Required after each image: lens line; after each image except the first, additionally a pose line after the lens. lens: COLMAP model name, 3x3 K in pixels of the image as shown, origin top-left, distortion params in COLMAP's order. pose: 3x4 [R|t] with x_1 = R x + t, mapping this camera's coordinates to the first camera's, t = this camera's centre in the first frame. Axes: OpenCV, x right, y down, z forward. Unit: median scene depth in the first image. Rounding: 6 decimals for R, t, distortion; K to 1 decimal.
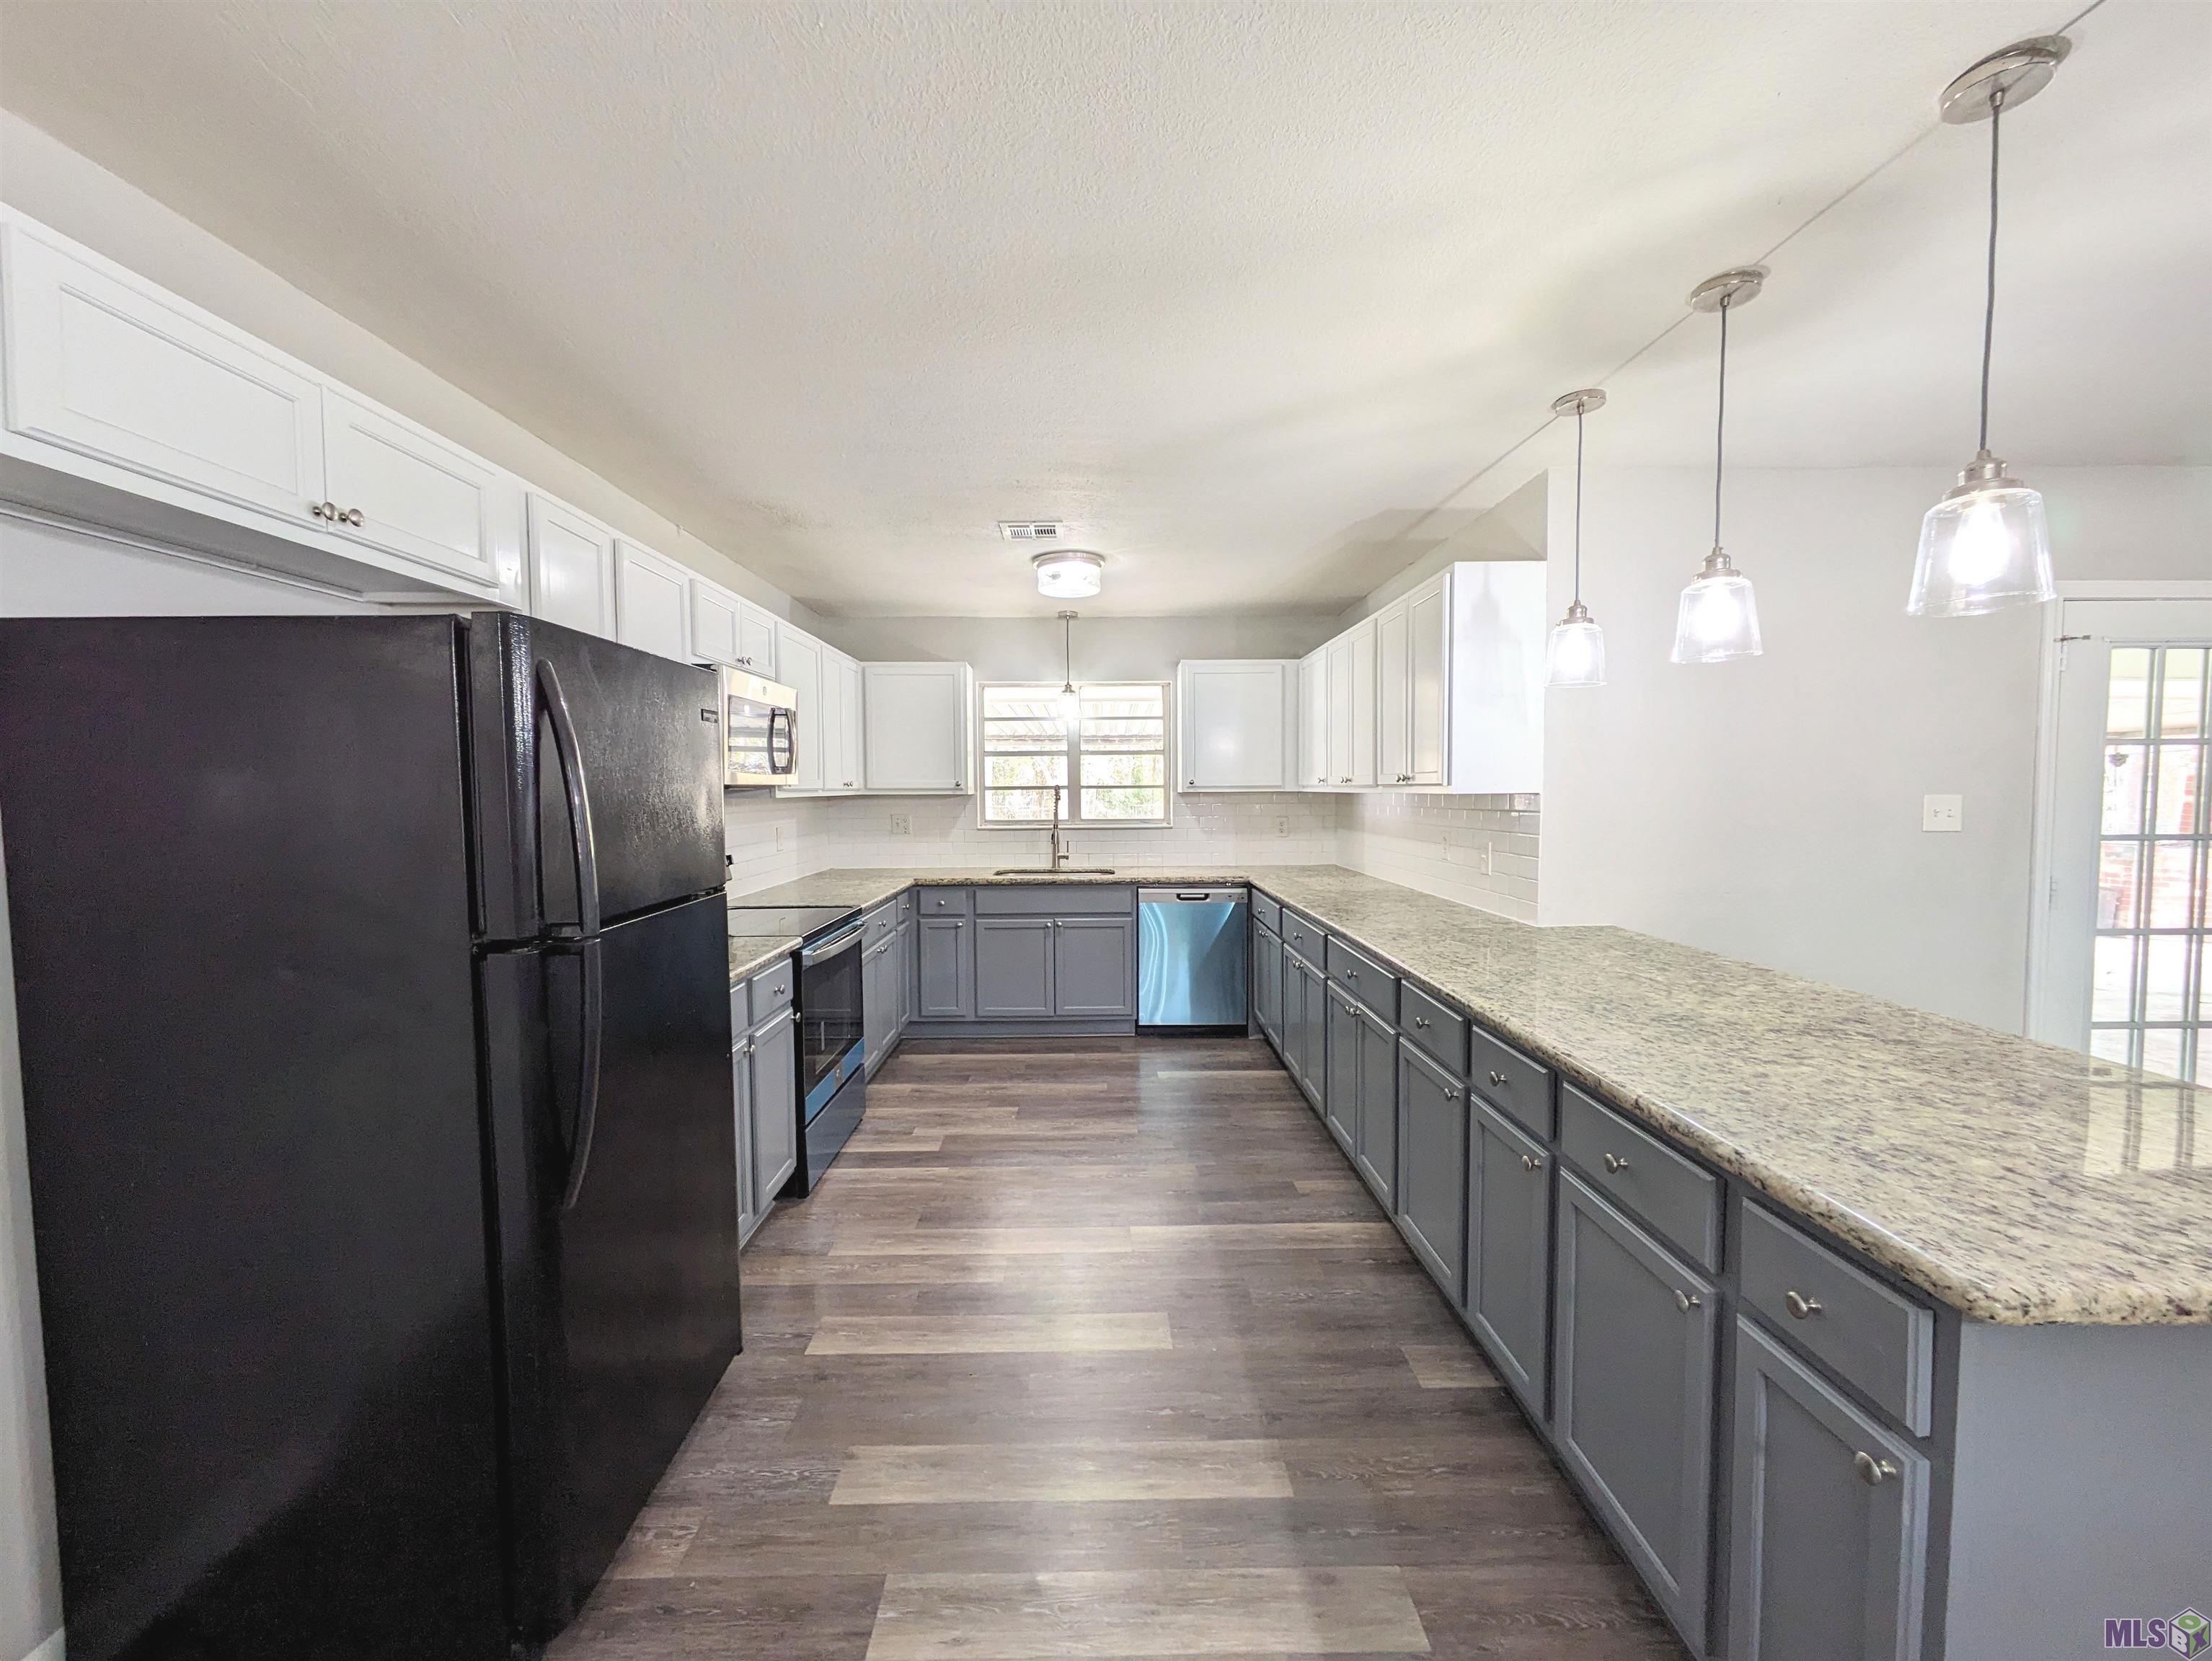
lens RADIAL K [[868.8, 0, 1097.7], [0, 868.8, 836.6], [0, 0, 1]] dist [0.000637, -0.000062]
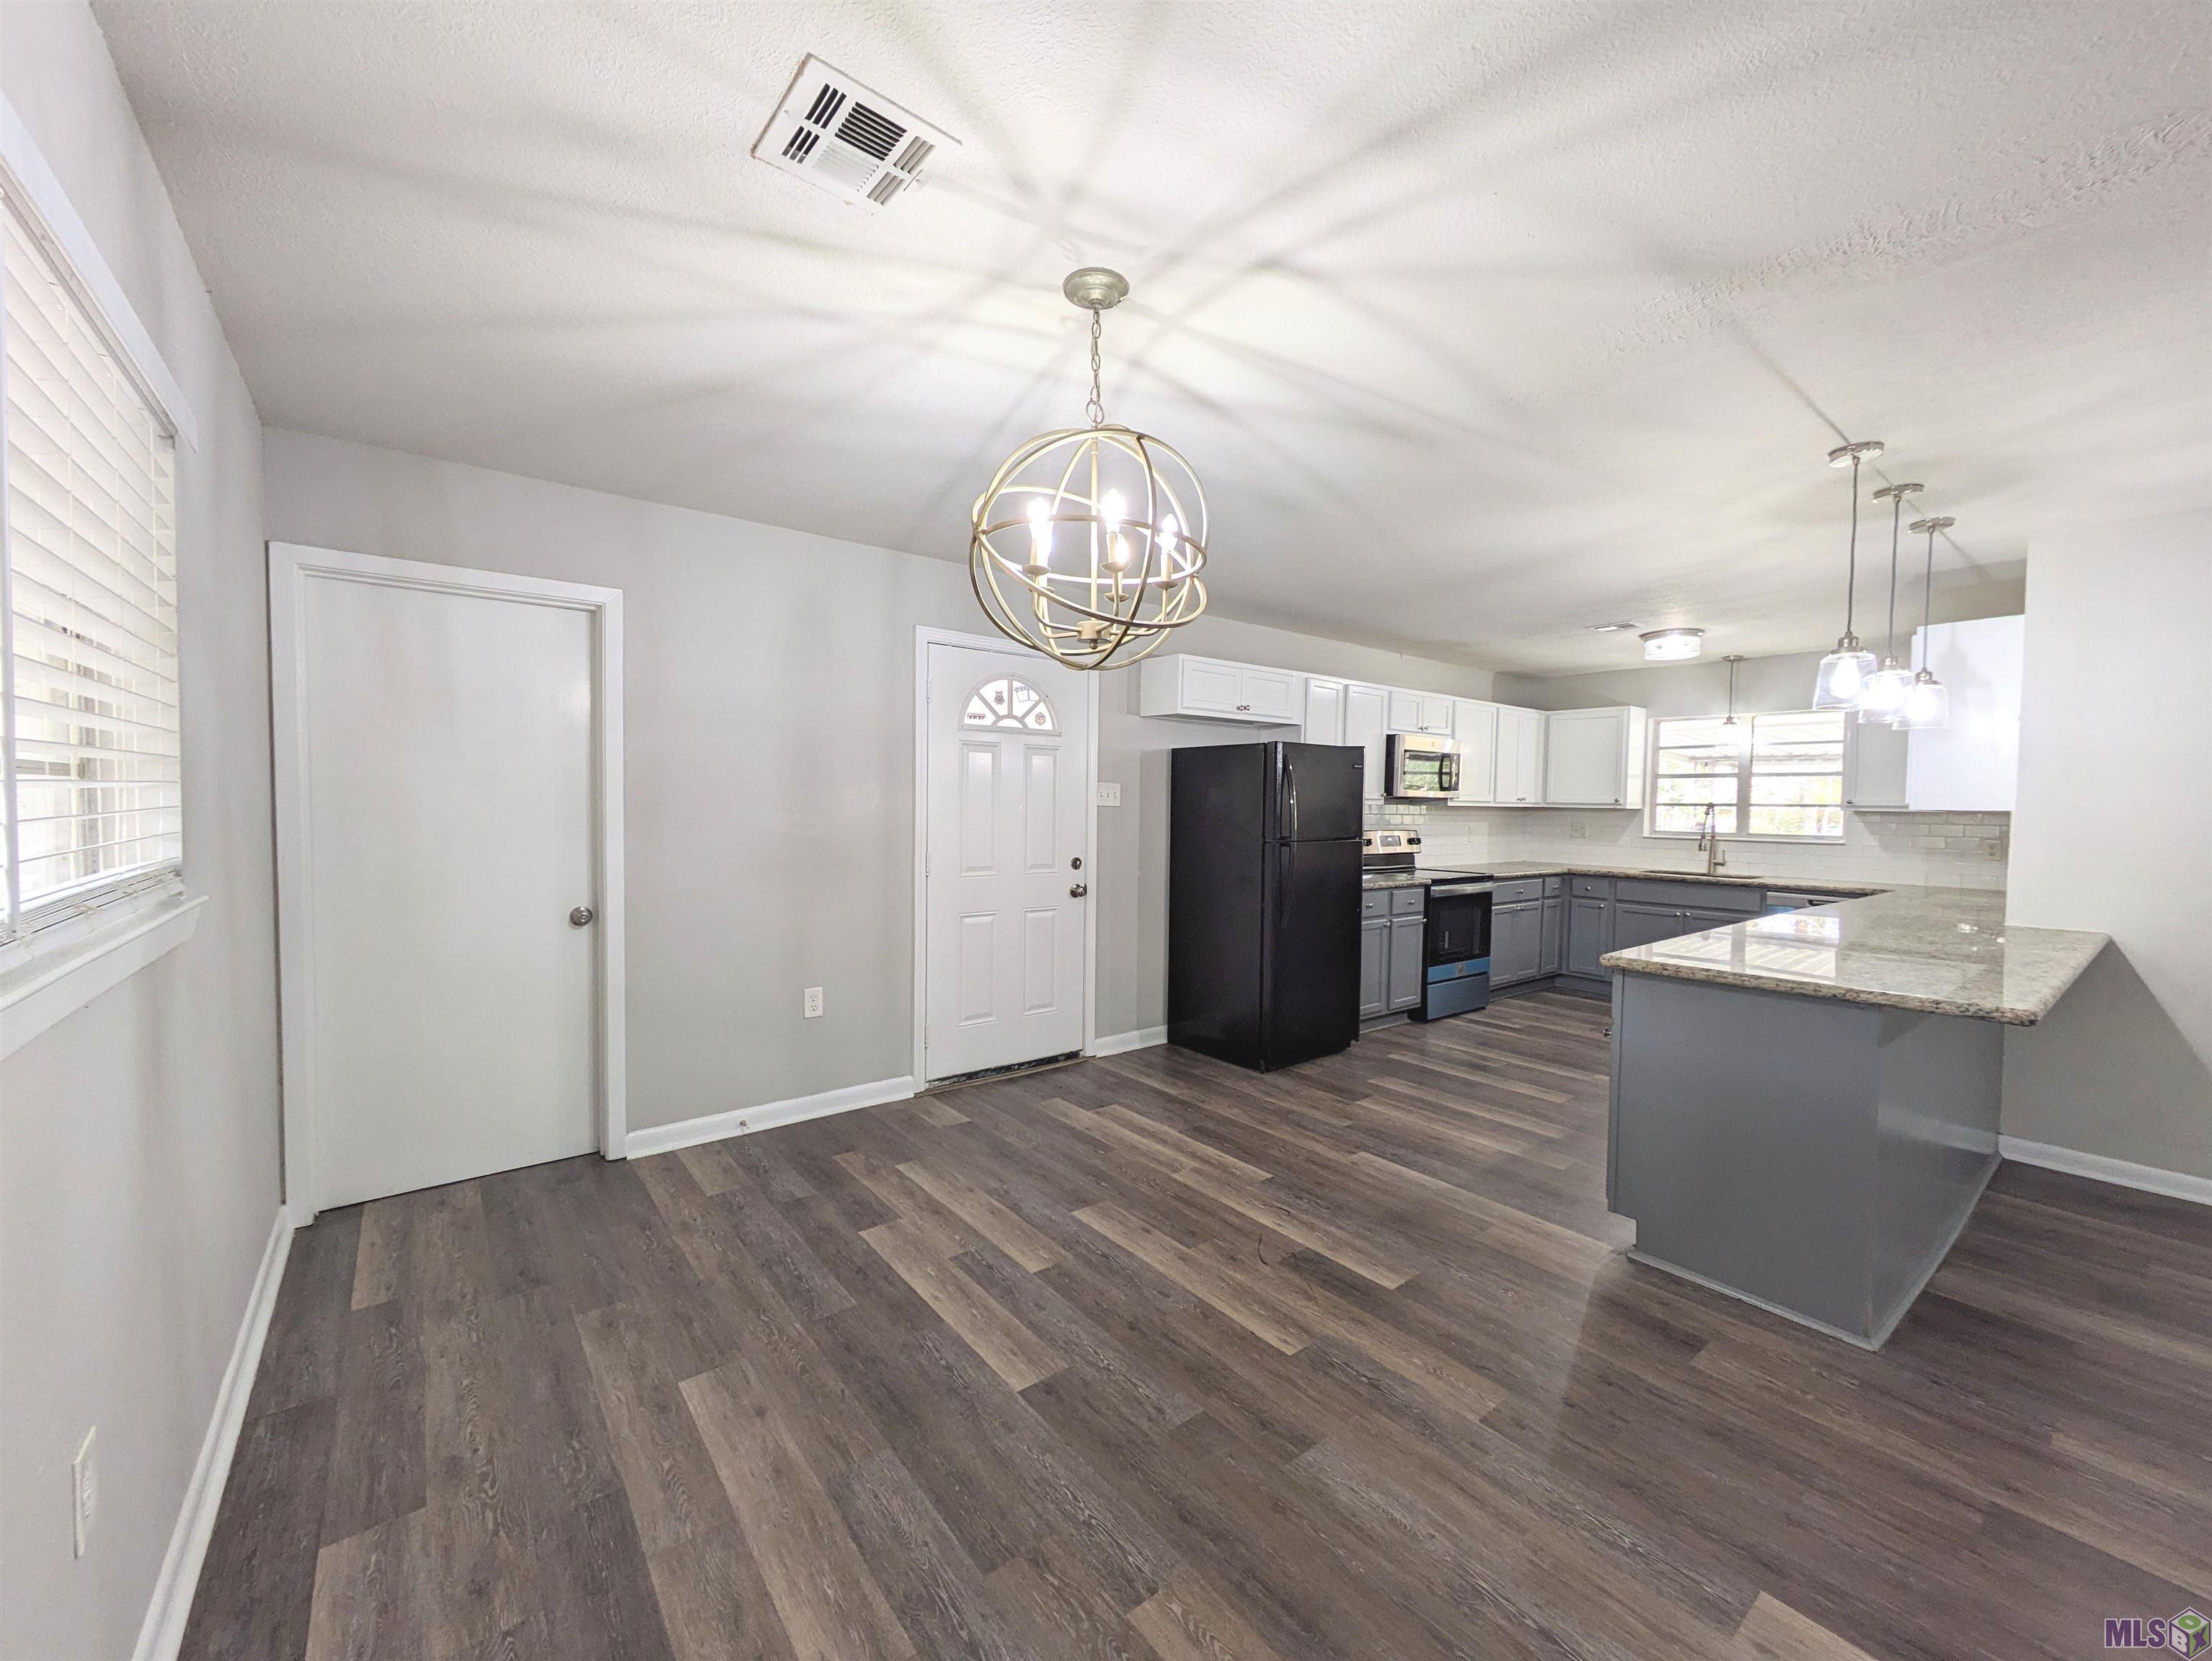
lens RADIAL K [[868.8, 0, 1104.9], [0, 868.8, 837.8], [0, 0, 1]] dist [0.000637, -0.000062]
pose [[0.612447, 0.048783, -0.789005, 0.418061], [-0.064054, 0.997875, 0.011976, 0.030738], [0.787912, 0.043204, 0.614270, -0.417279]]
